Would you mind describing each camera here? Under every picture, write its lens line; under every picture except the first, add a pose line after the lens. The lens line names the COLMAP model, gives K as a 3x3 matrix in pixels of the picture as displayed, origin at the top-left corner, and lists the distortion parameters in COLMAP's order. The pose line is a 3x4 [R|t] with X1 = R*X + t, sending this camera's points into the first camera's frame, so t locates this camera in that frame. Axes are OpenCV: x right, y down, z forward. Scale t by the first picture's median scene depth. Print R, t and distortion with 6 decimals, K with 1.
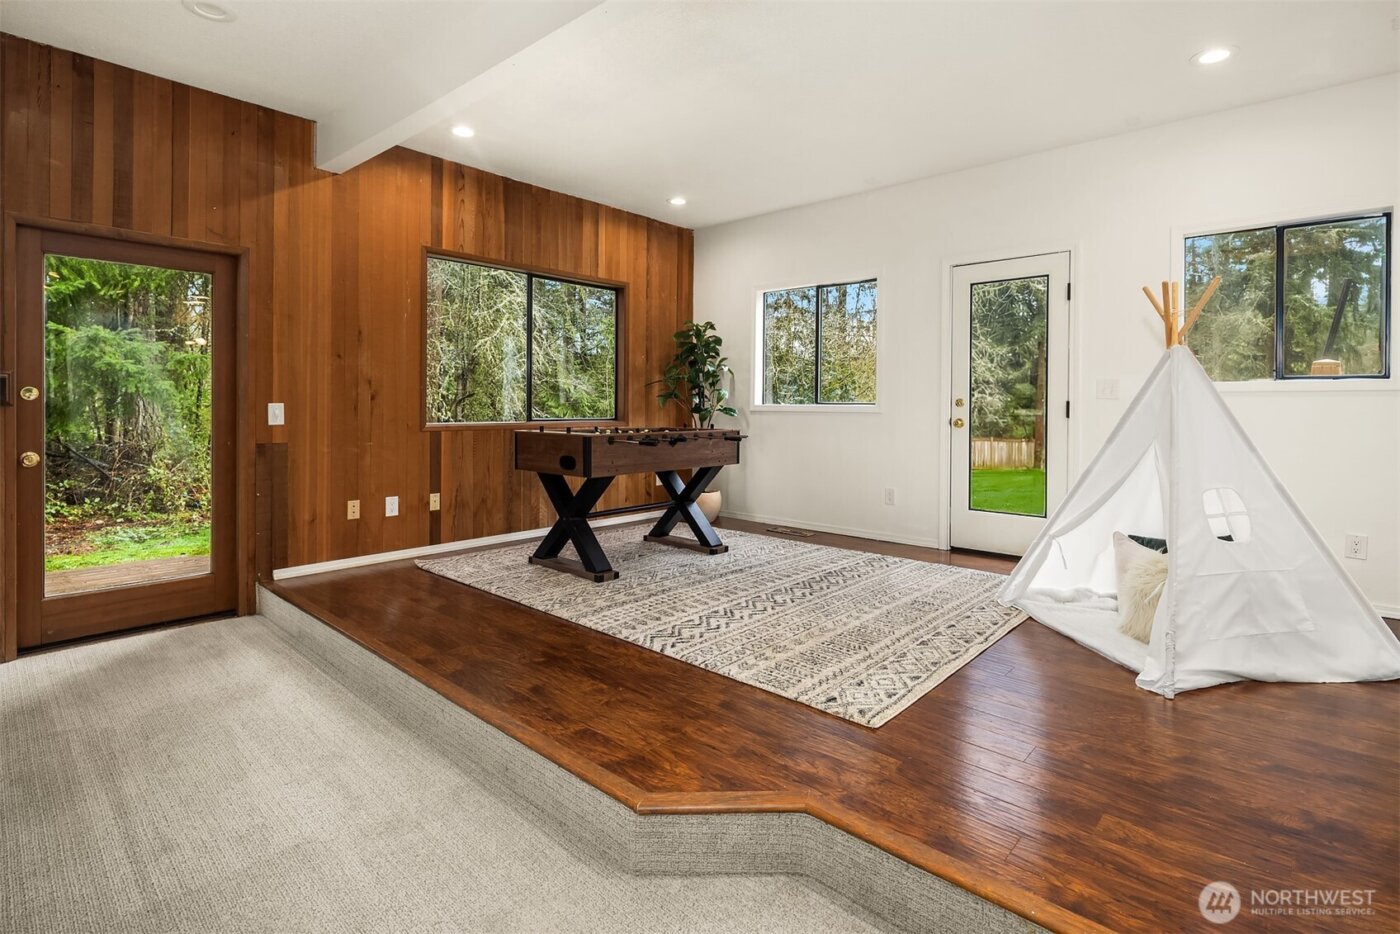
lens RADIAL K [[674.7, 0, 701.1], [0, 674.7, 389.9], [0, 0, 1]] dist [-0.001510, -0.000715]
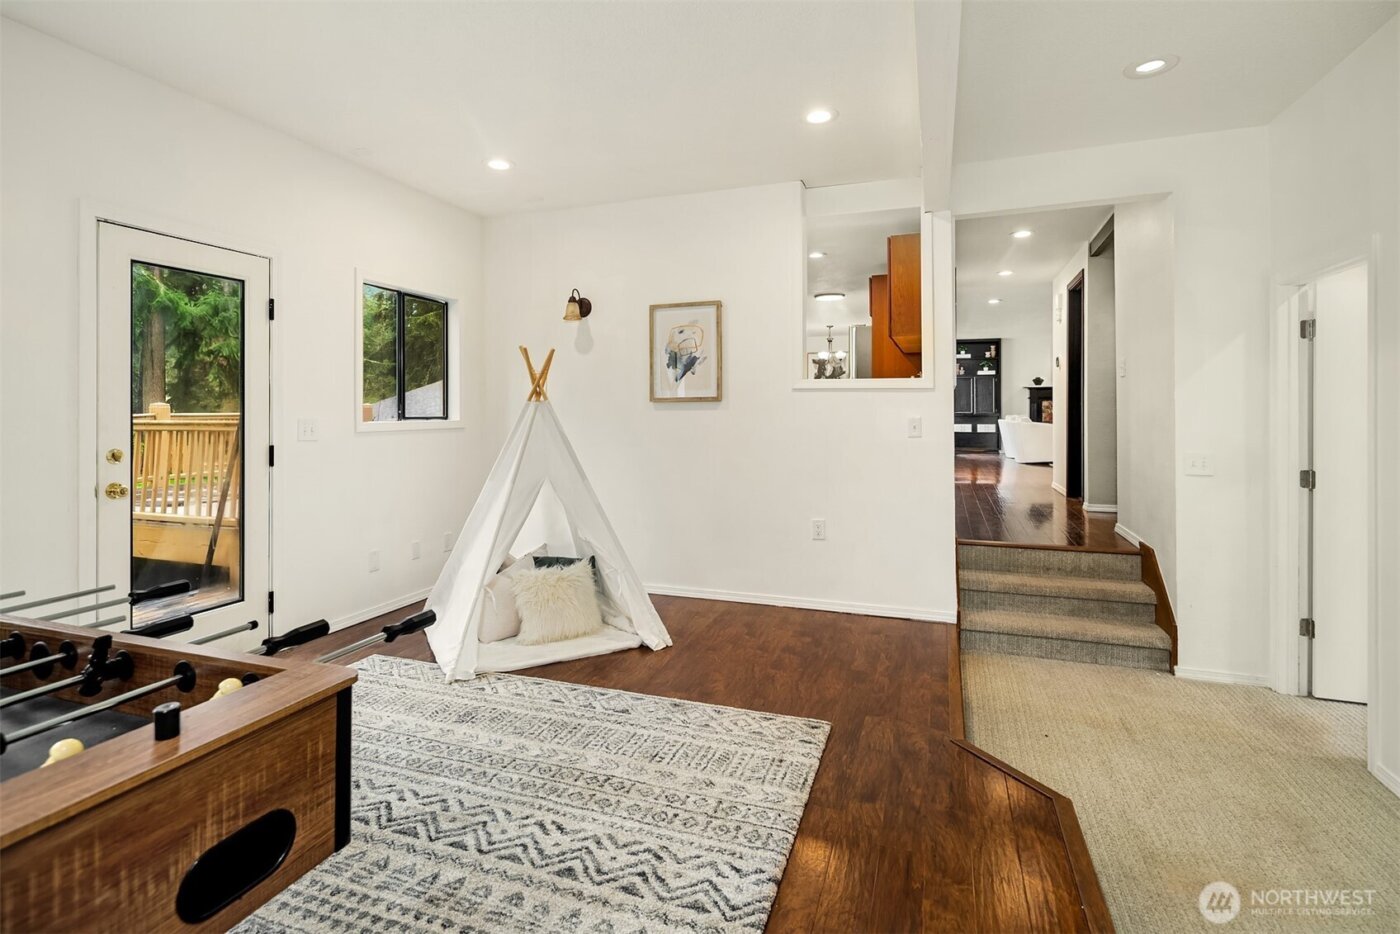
lens RADIAL K [[677.4, 0, 683.8], [0, 677.4, 413.5], [0, 0, 1]] dist [0.000846, -0.000112]
pose [[-0.365209, -0.007931, 0.930892, -0.678394], [-0.019413, 0.999811, 0.000902, -0.055552], [-0.930723, -0.017742, -0.365294, 1.460258]]
